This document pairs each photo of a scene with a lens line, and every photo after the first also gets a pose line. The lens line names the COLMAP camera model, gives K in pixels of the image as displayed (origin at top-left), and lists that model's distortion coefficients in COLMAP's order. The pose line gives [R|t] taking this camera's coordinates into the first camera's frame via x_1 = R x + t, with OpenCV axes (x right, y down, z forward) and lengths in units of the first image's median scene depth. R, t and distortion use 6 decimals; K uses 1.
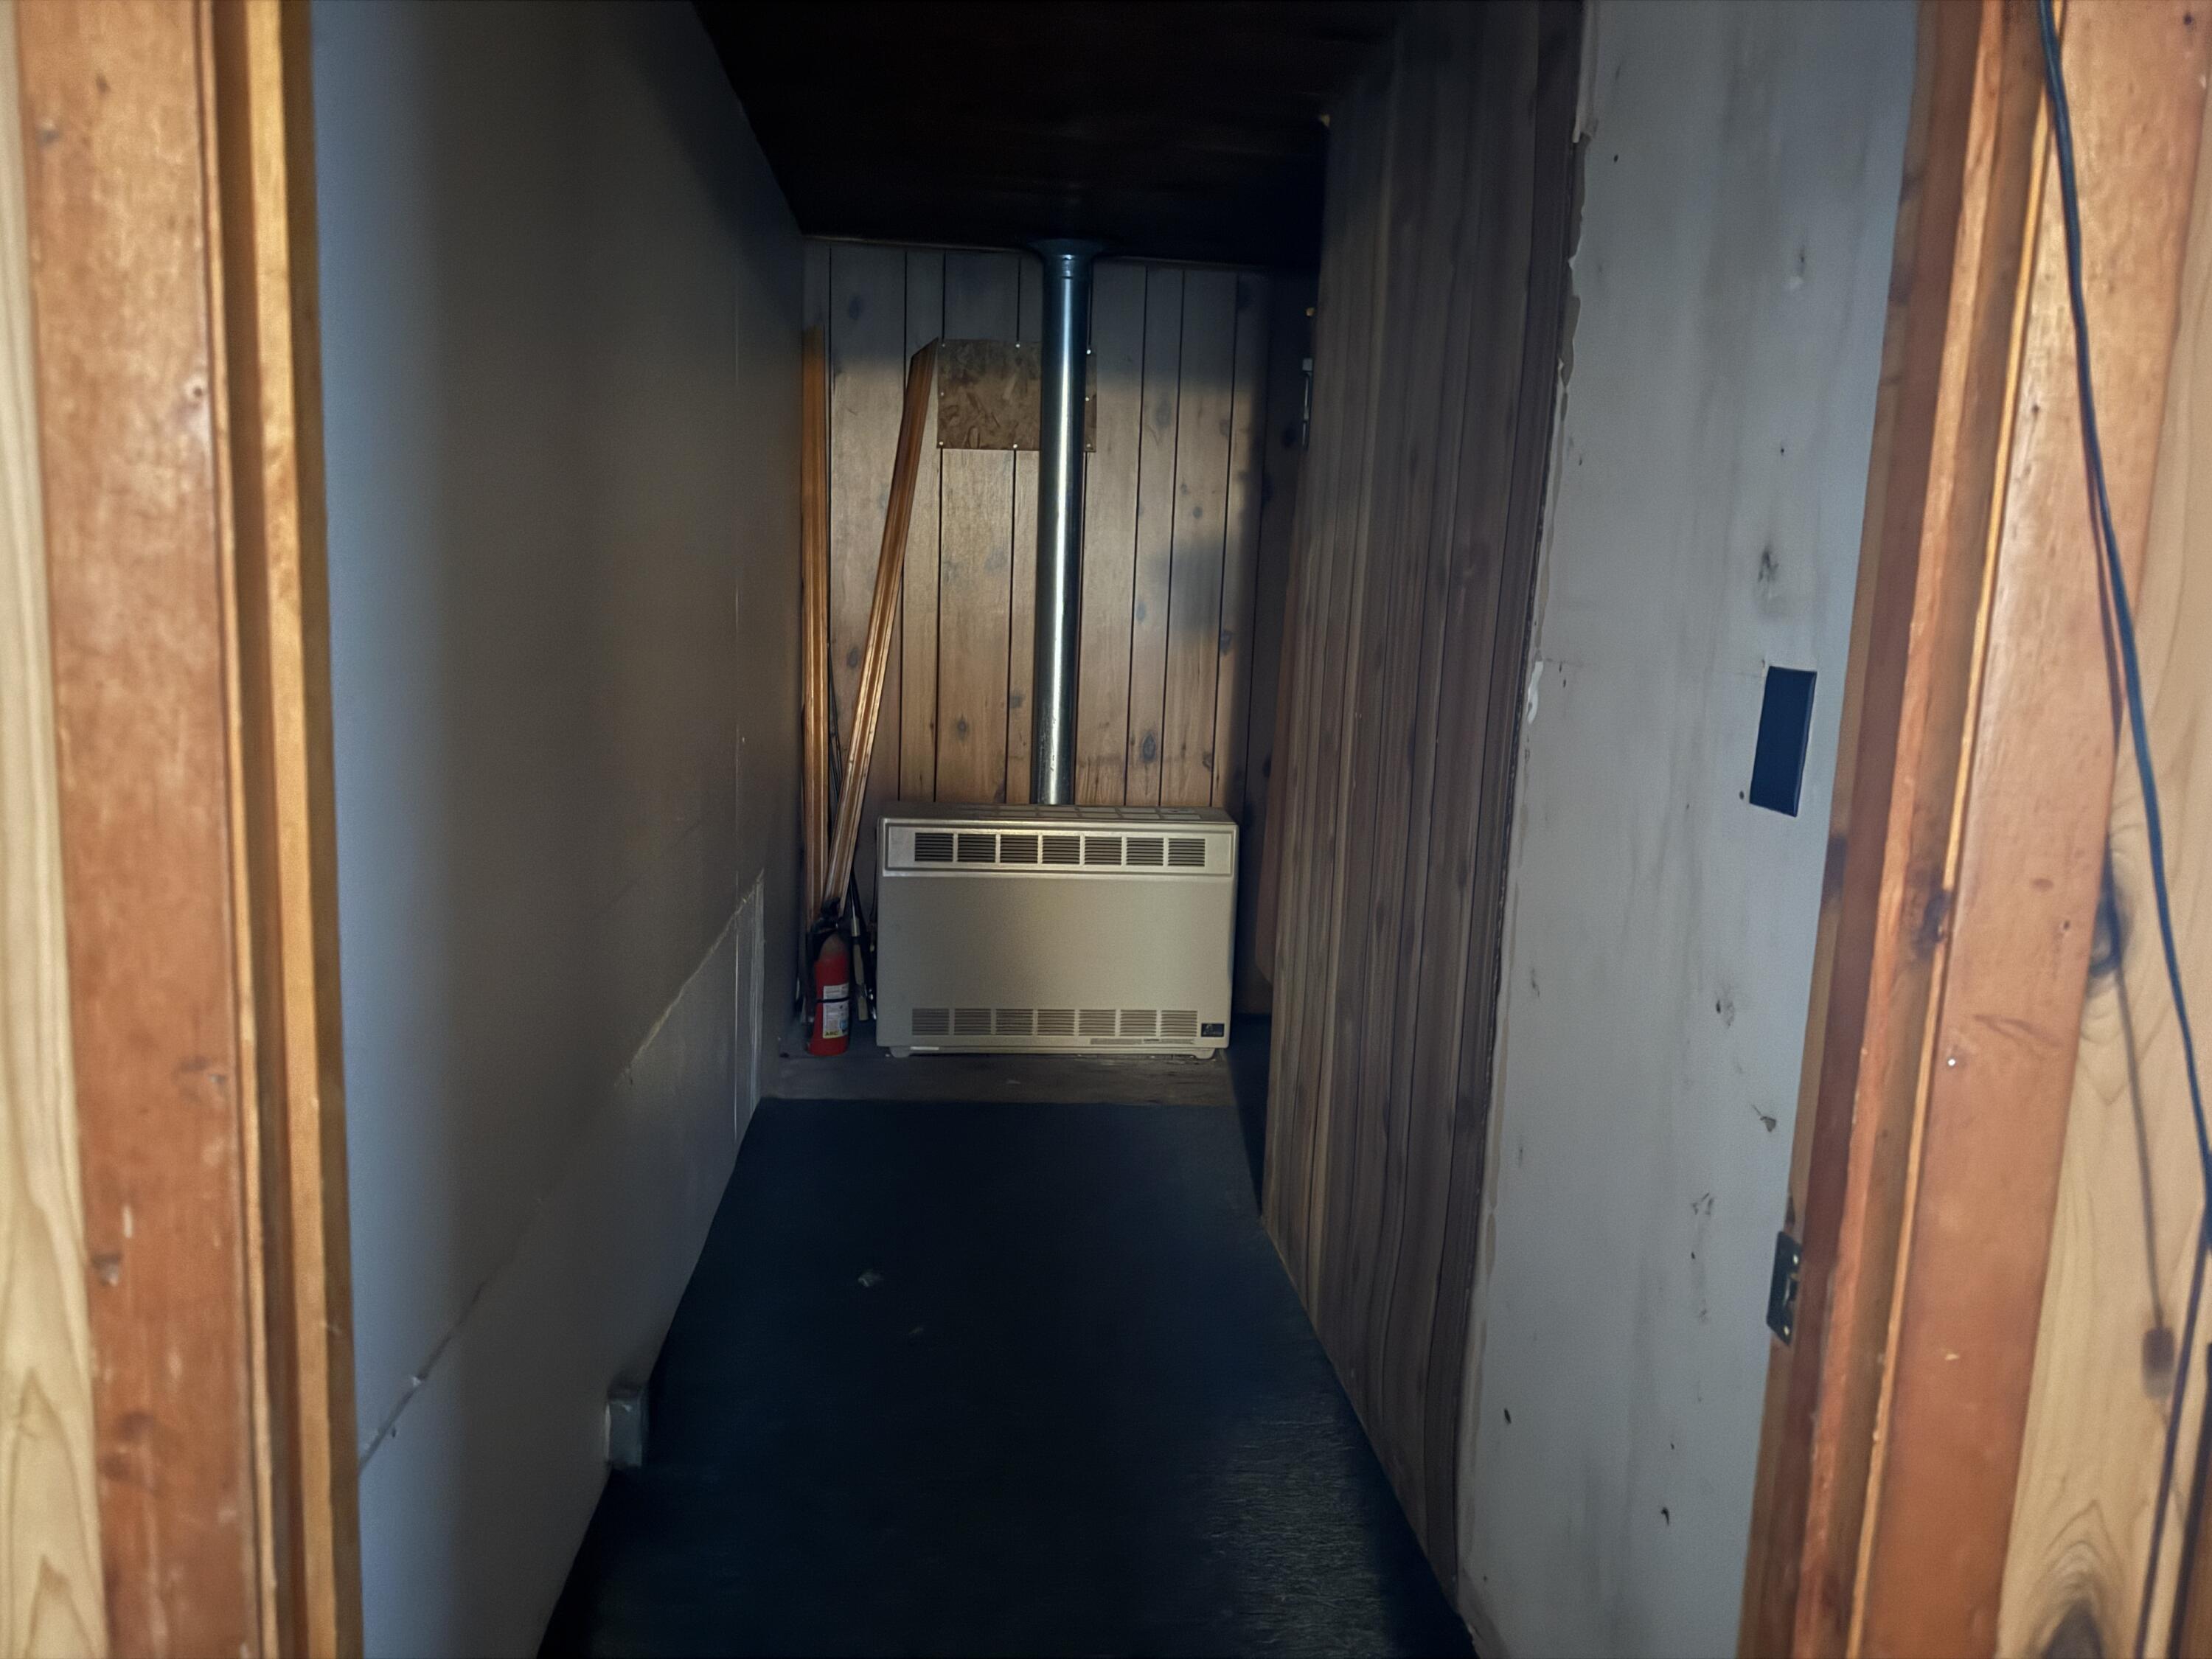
lens RADIAL K [[1525.4, 0, 1117.7], [0, 1525.4, 814.1], [0, 0, 1]] dist [0.079037, -0.108922]
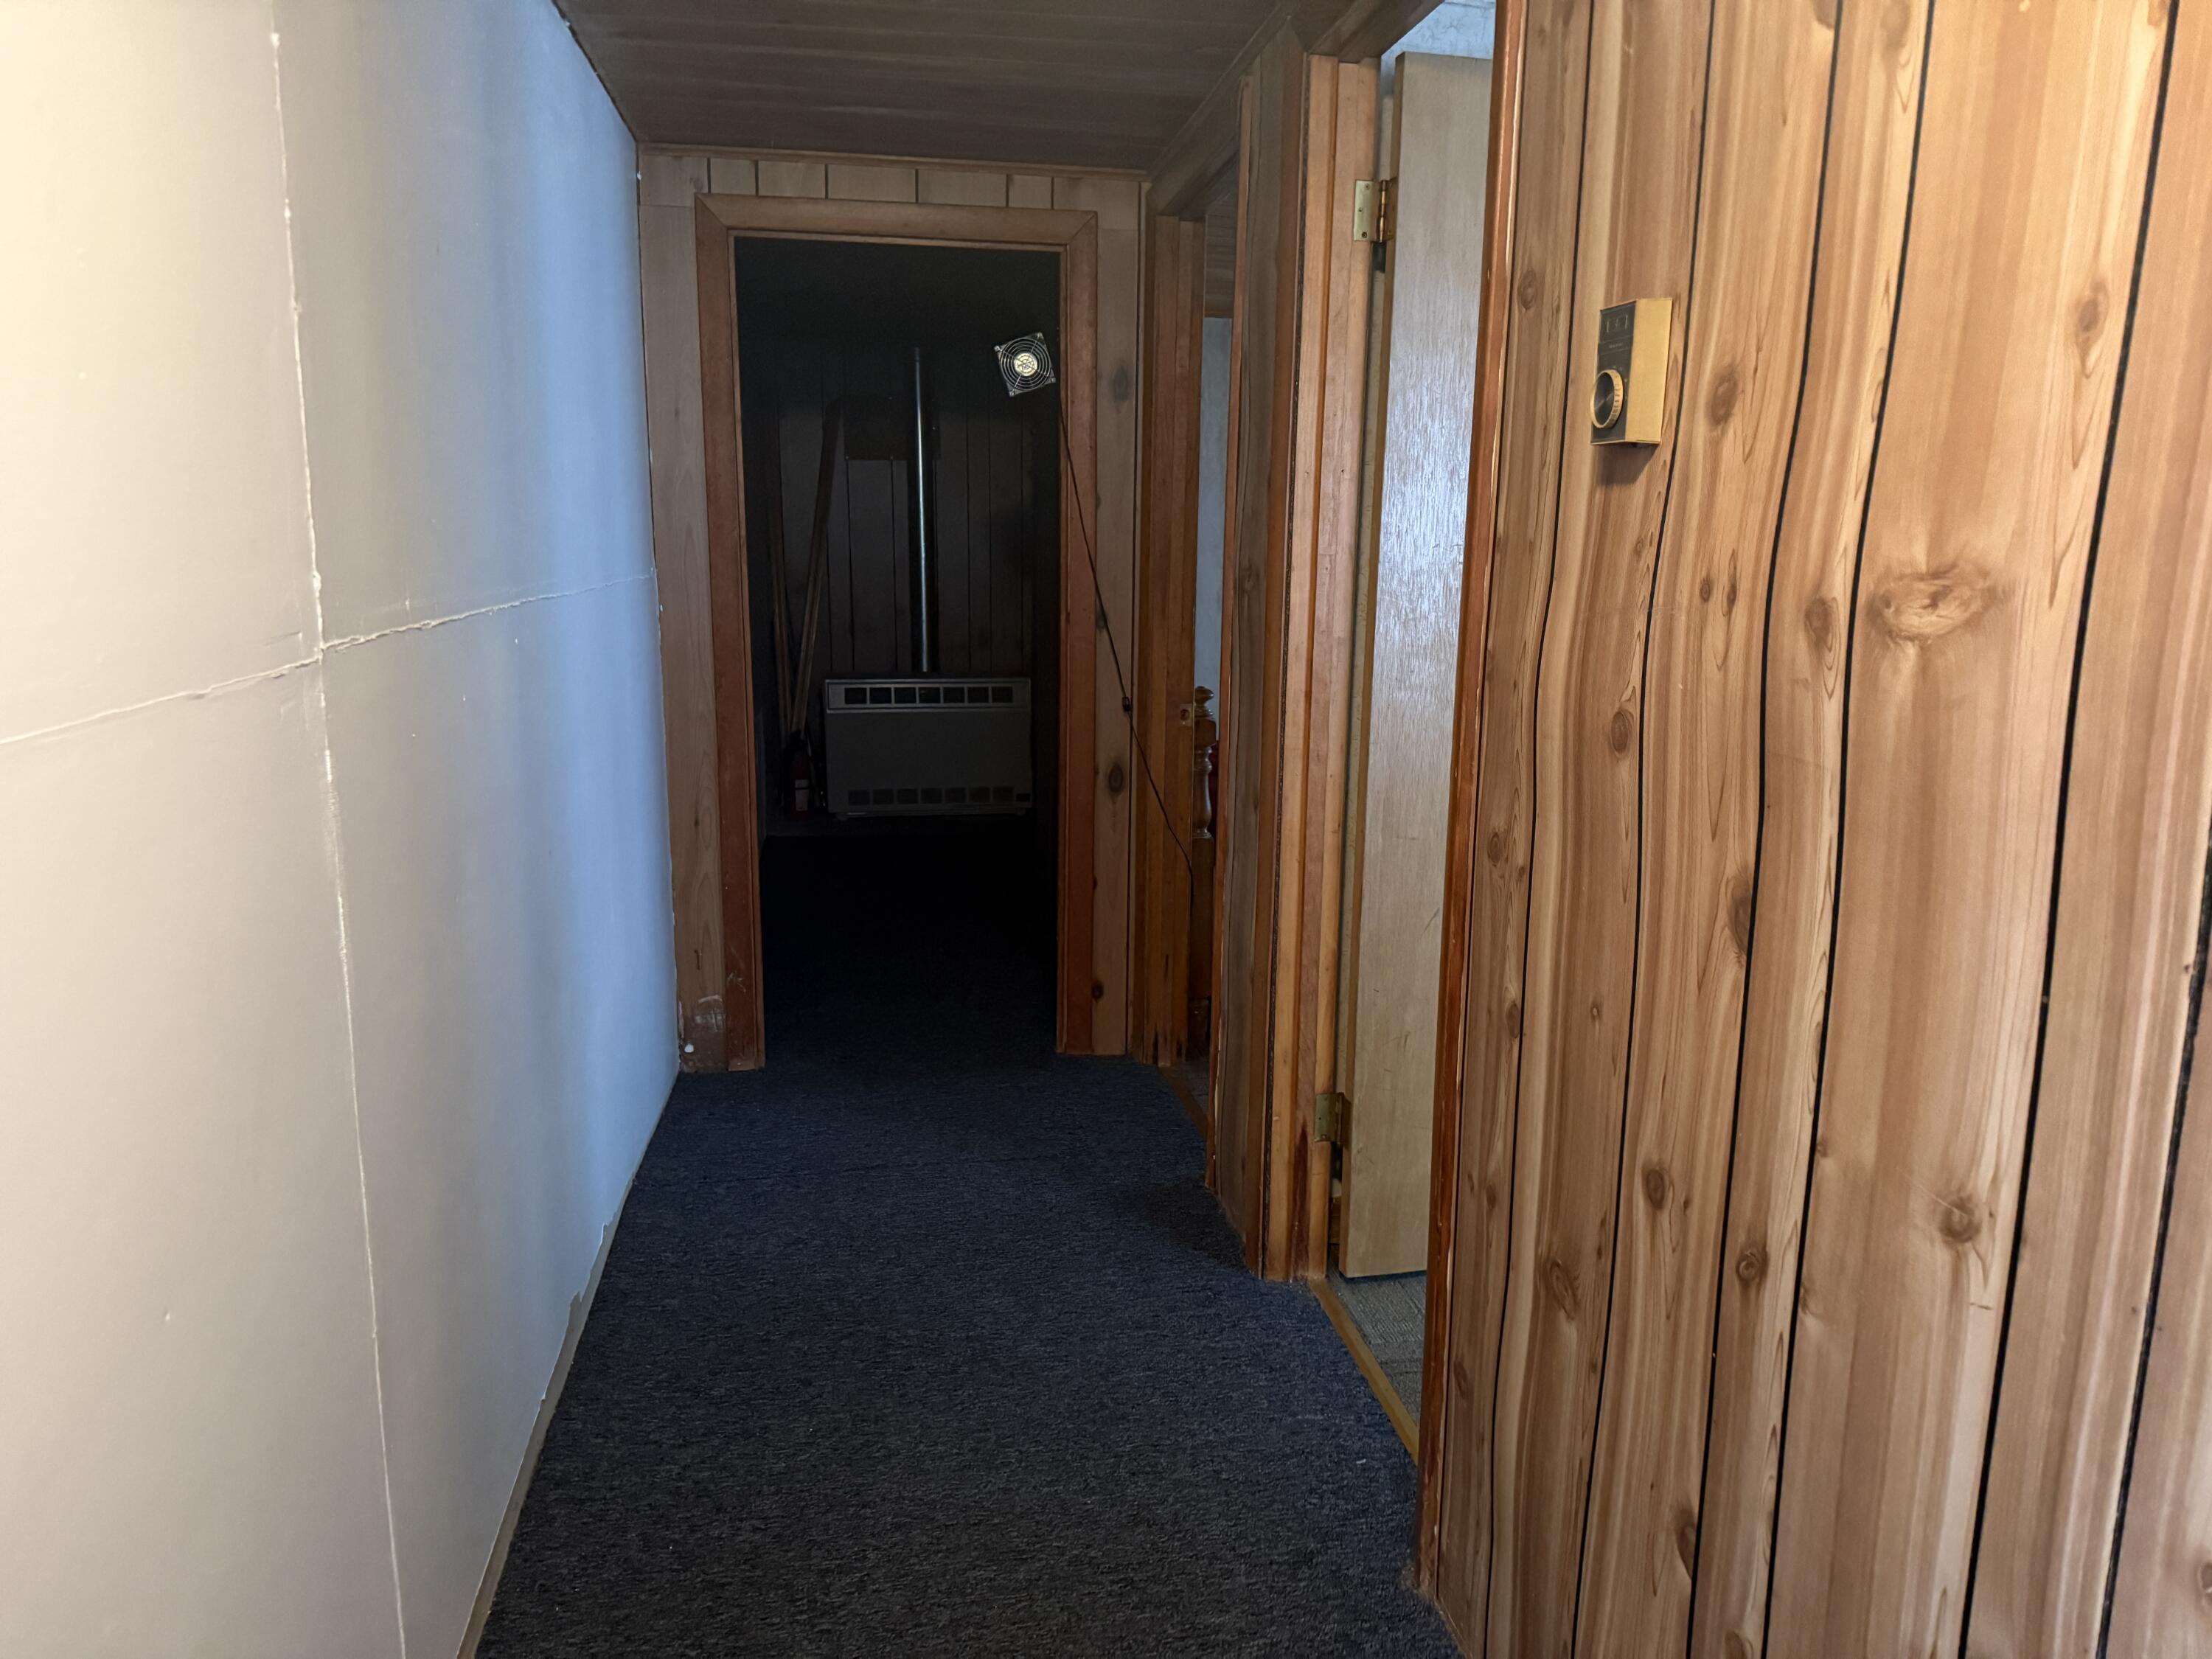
lens RADIAL K [[1525.4, 0, 1117.7], [0, 1525.4, 814.1], [0, 0, 1]] dist [0.079037, -0.108922]
pose [[0.997341, -0.042951, 0.058871, 0.067462], [0.040589, 0.998344, 0.040756, 0.095179], [-0.060524, -0.038258, 0.997433, -0.747220]]
